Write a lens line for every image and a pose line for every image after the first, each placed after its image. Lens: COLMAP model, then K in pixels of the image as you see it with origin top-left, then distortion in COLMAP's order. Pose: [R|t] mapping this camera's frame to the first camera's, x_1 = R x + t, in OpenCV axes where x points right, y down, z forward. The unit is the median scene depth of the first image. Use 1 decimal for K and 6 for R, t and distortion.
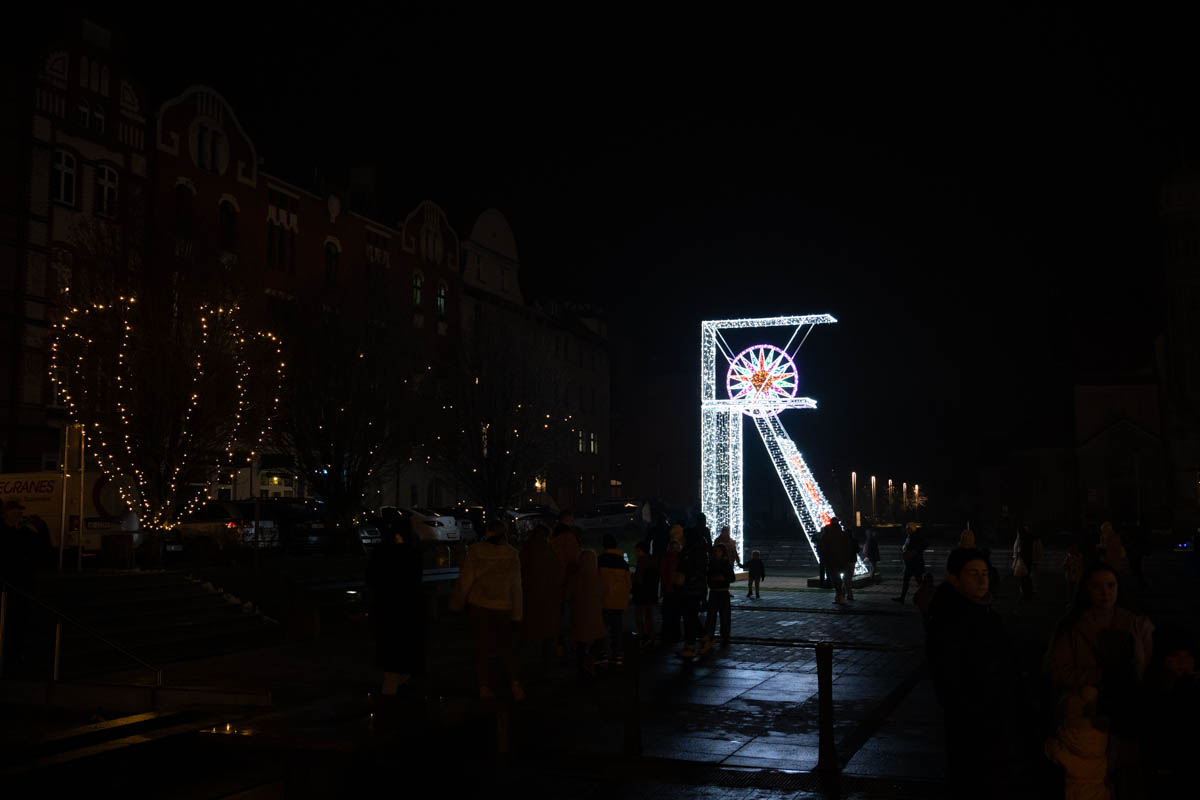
lens RADIAL K [[1191.1, 0, 600.0], [0, 1191.1, 400.0], [0, 0, 1]] dist [0.005460, 0.001910]
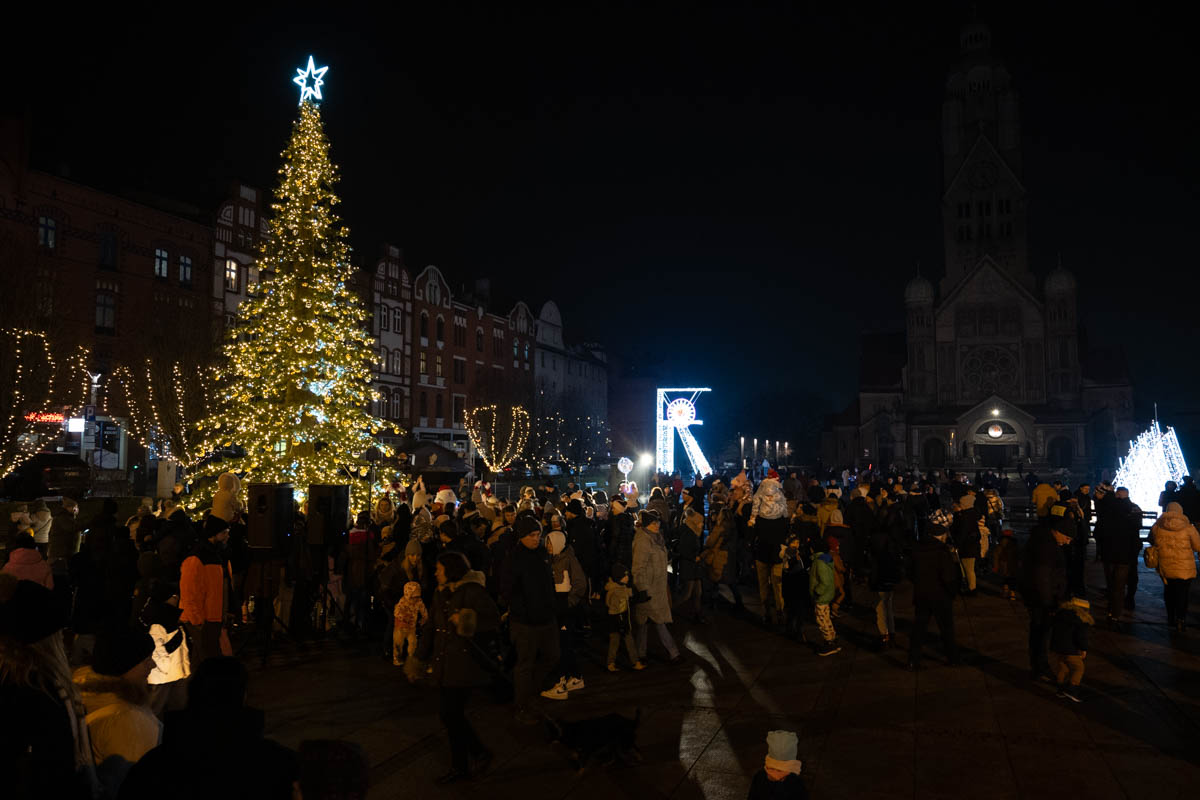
lens RADIAL K [[872.5, 0, 599.8], [0, 872.5, 395.4], [0, 0, 1]] dist [-0.010082, 0.000218]
pose [[0.999826, 0.009166, 0.016220, -0.066913], [-0.009612, 0.999573, 0.027600, -0.102316], [-0.015960, -0.027751, 0.999487, -0.843132]]
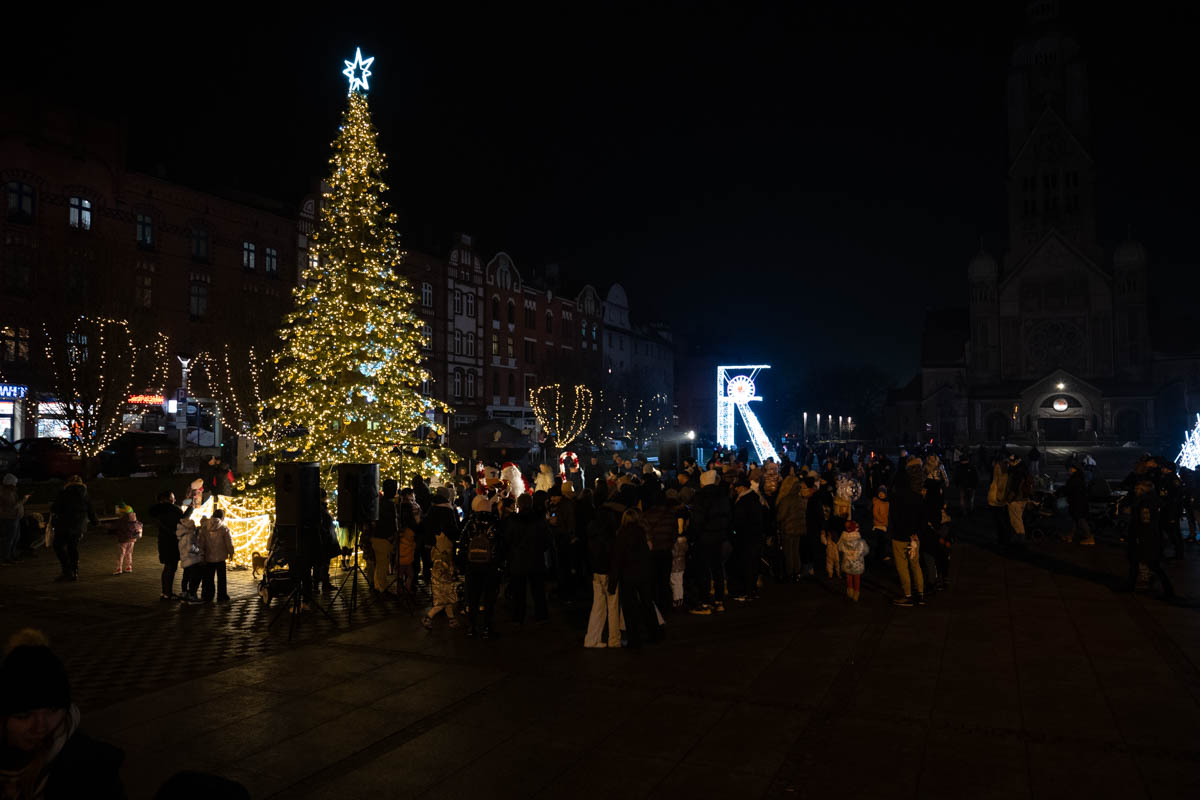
lens RADIAL K [[828.2, 0, 600.0], [0, 828.2, 400.0], [0, 0, 1]] dist [-0.009449, 0.000699]
pose [[0.997632, -0.000008, -0.068777, -0.047397], [0.004086, 0.998240, 0.059156, -0.101496], [0.068655, -0.059297, 0.995877, -0.823758]]
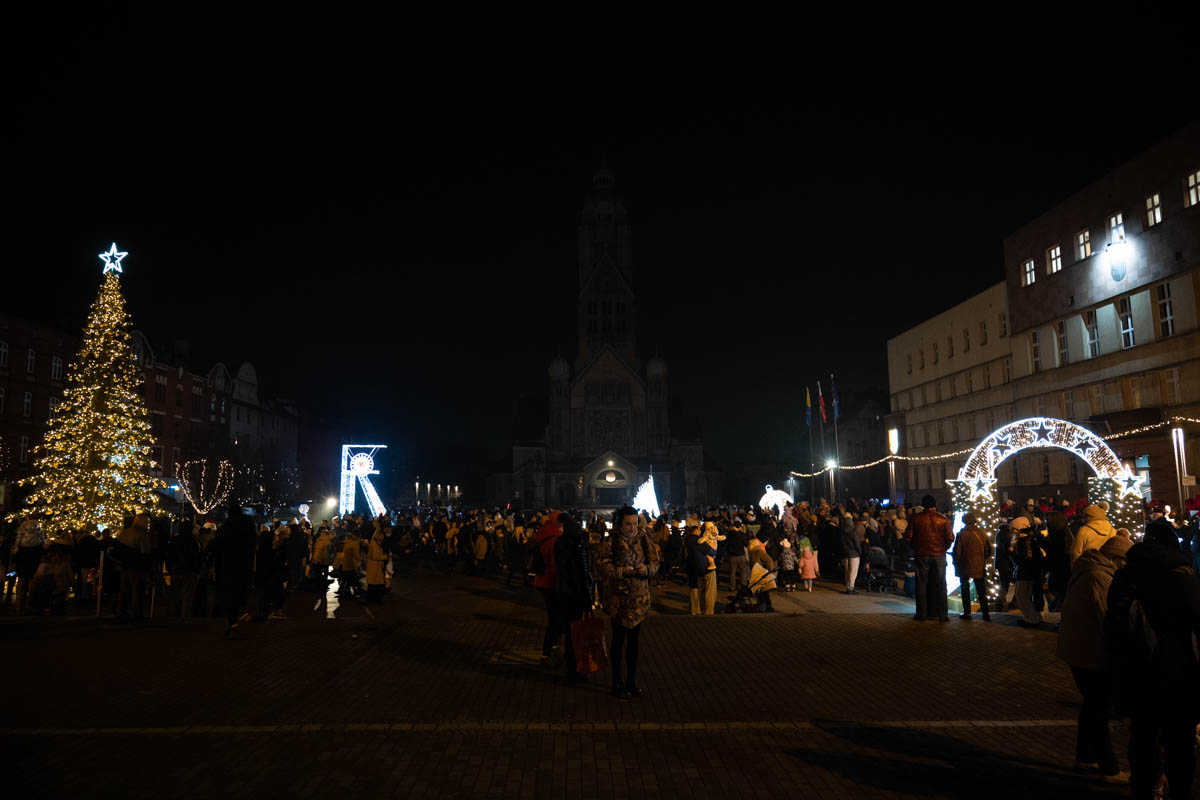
lens RADIAL K [[793.3, 0, 596.0], [0, 793.3, 400.1], [0, 0, 1]] dist [-0.015061, 0.006381]
pose [[0.924920, 0.044325, 0.377569, -0.091553], [-0.034116, 0.998850, -0.033688, -0.137231], [-0.378628, 0.018278, 0.925368, -1.186342]]
